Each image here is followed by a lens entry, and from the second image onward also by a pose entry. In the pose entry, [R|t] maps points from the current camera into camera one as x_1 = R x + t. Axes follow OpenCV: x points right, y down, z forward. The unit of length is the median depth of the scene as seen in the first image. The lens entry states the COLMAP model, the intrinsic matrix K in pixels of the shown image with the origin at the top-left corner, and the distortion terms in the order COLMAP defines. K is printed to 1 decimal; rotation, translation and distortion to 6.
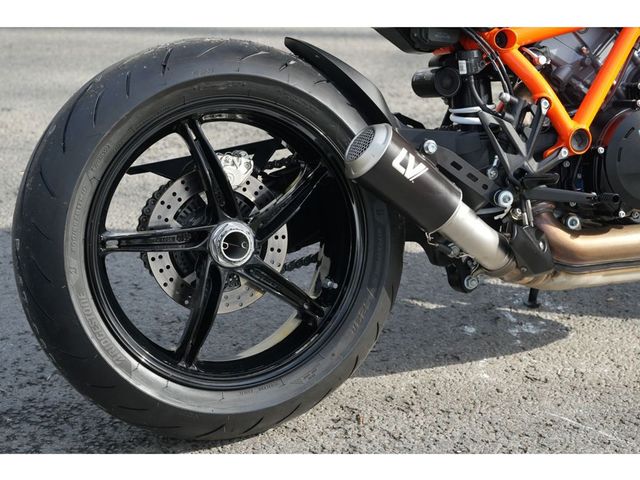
lens RADIAL K [[1285.0, 0, 320.0], [0, 1285.0, 240.0], [0, 0, 1]] dist [0.032435, 0.075039]
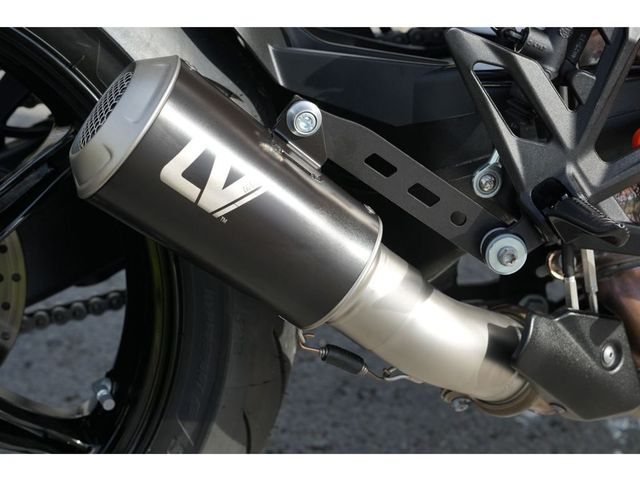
lens RADIAL K [[1285.0, 0, 320.0], [0, 1285.0, 240.0], [0, 0, 1]] dist [0.032435, 0.075039]
pose [[0.970179, 0.096392, -0.222397, 0.174199], [-0.055837, 0.981726, 0.181923, -0.103643], [0.235869, -0.164080, 0.957833, 0.602302]]
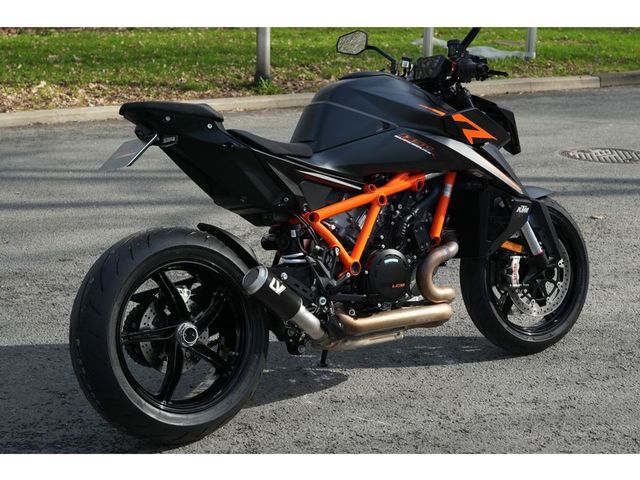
lens RADIAL K [[1285.0, 0, 320.0], [0, 1285.0, 240.0], [0, 0, 1]] dist [0.032435, 0.075039]
pose [[0.964217, -0.056799, 0.258957, -0.342889], [0.082465, 0.992581, -0.089347, 0.047664], [-0.251961, 0.107505, 0.961748, -0.830429]]
